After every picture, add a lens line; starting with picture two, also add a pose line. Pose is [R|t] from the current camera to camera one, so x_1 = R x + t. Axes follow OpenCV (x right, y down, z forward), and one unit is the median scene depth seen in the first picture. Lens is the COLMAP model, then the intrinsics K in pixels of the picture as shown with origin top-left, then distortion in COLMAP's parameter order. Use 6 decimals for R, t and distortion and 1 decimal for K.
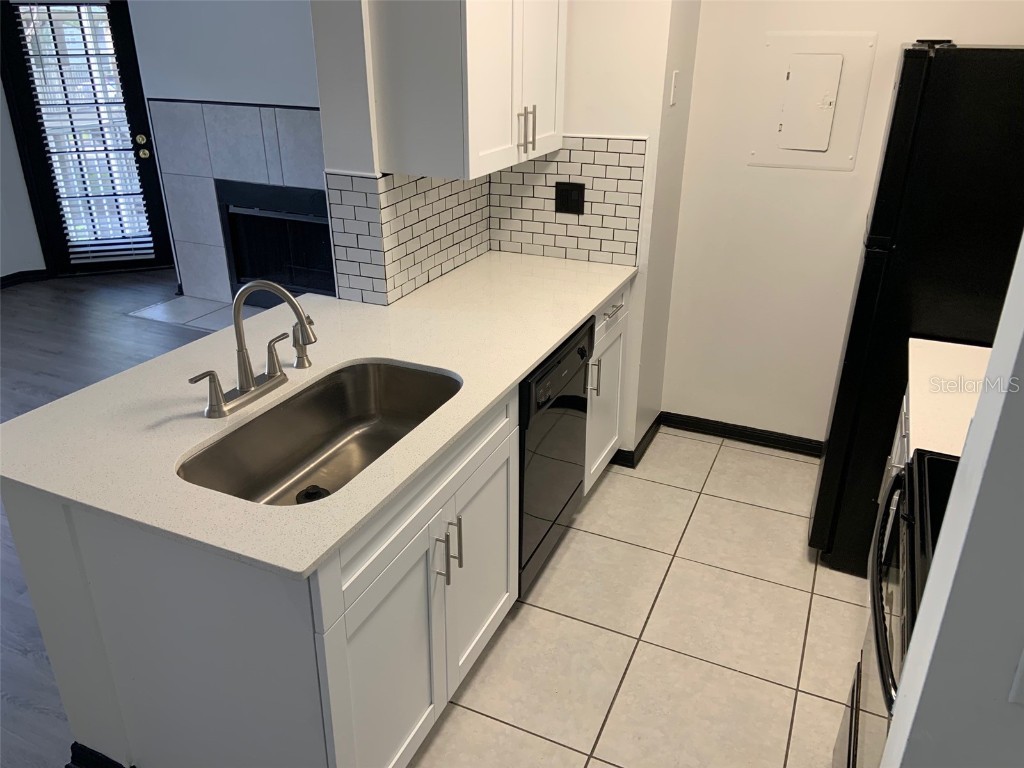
lens RADIAL K [[769.4, 0, 507.6], [0, 769.4, 376.0], [0, 0, 1]] dist [0.094454, -0.105411]
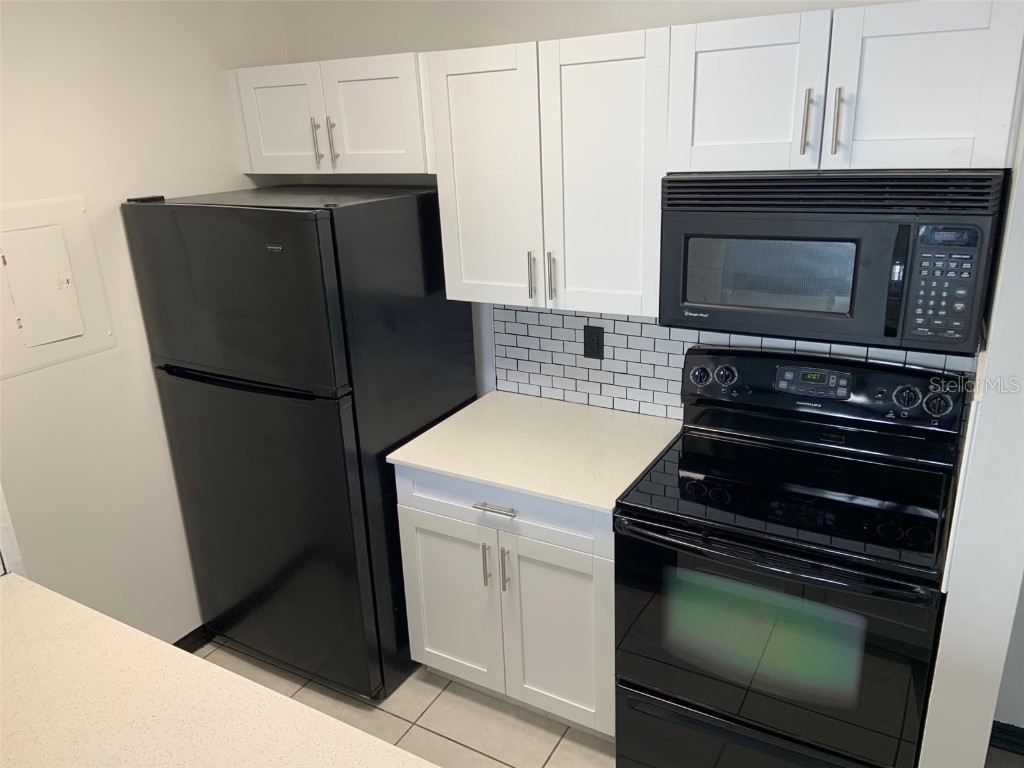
lens RADIAL K [[769.4, 0, 508.9], [0, 769.4, 376.7], [0, 0, 1]] dist [0.094454, -0.105411]
pose [[0.084955, -0.317745, 0.944362, -0.189767], [0.433954, 0.864975, 0.251996, -0.144305], [-0.896921, 0.388401, 0.211371, 0.244752]]
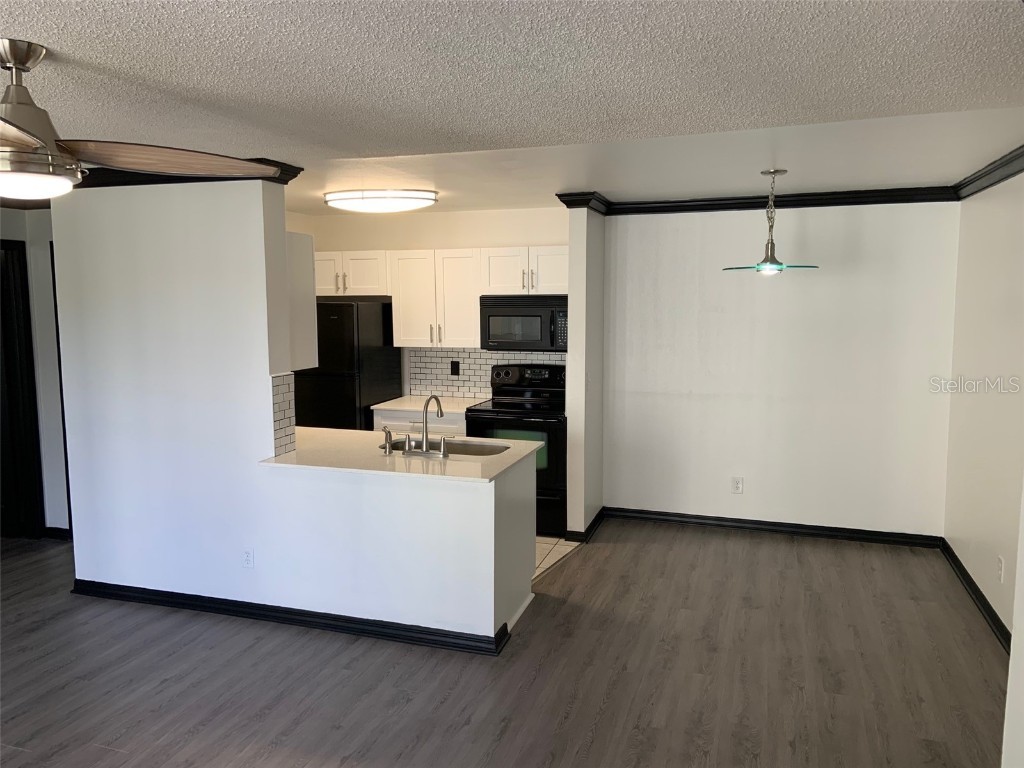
lens RADIAL K [[769.4, 0, 508.3], [0, 769.4, 384.7], [0, 0, 1]] dist [0.094454, -0.105411]
pose [[-0.114355, -0.116897, 0.986538, -0.881003], [0.399767, 0.903686, 0.153419, -0.138577], [-0.909455, 0.411930, -0.056610, 0.295842]]
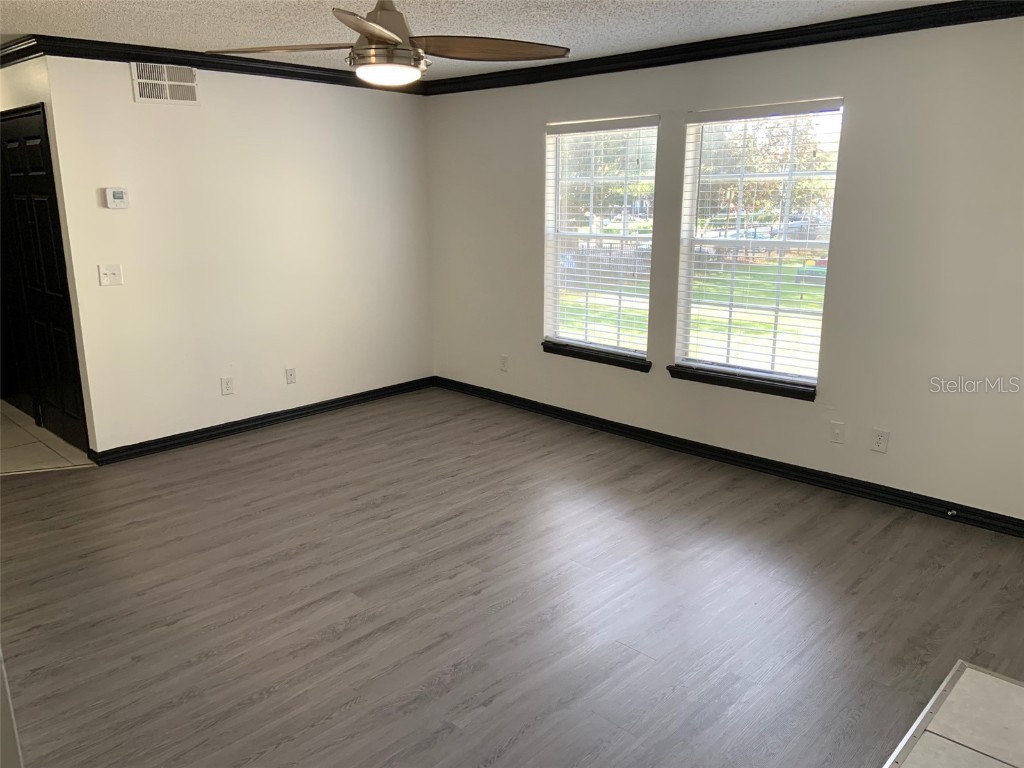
lens RADIAL K [[769.4, 0, 508.5], [0, 769.4, 386.0], [0, 0, 1]] dist [0.094454, -0.105411]
pose [[-0.318618, 0.239681, -0.917080, 0.048076], [-0.371346, 0.858604, 0.353414, -0.301585], [0.872115, 0.453158, -0.184562, 0.718549]]
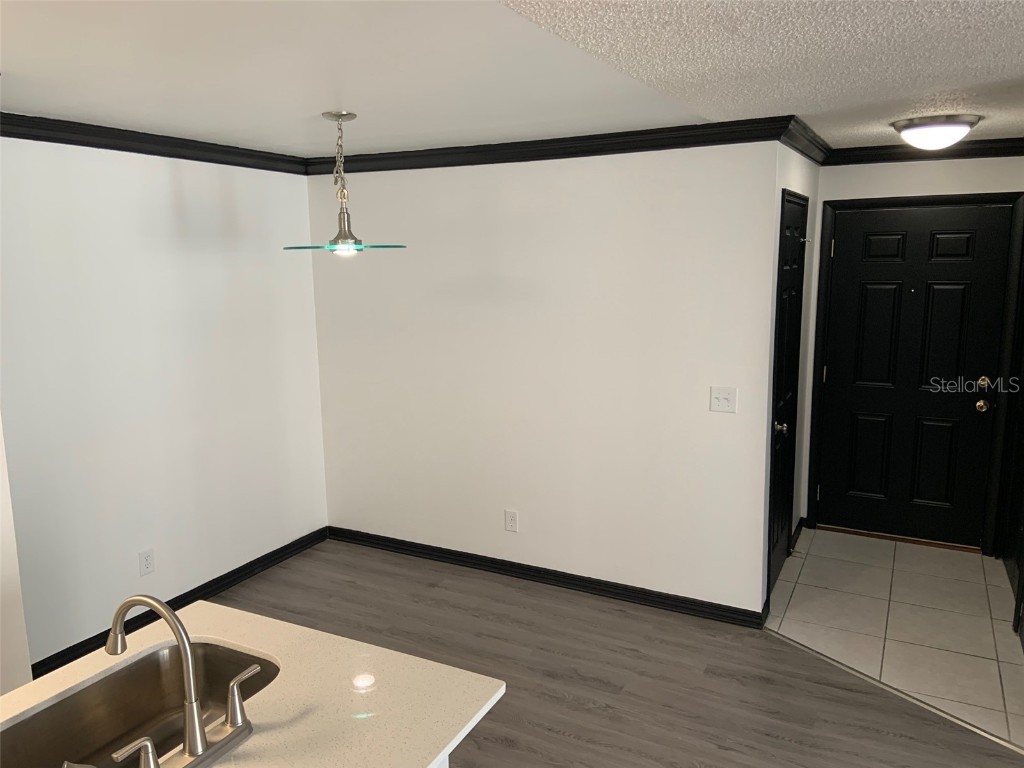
lens RADIAL K [[769.4, 0, 495.5], [0, 769.4, 382.5], [0, 0, 1]] dist [0.094454, -0.105411]
pose [[-0.998907, 0.000686, 0.046743, -0.246979], [0.026184, 0.836537, 0.547285, -0.252984], [-0.038727, 0.547910, -0.835640, 0.507464]]
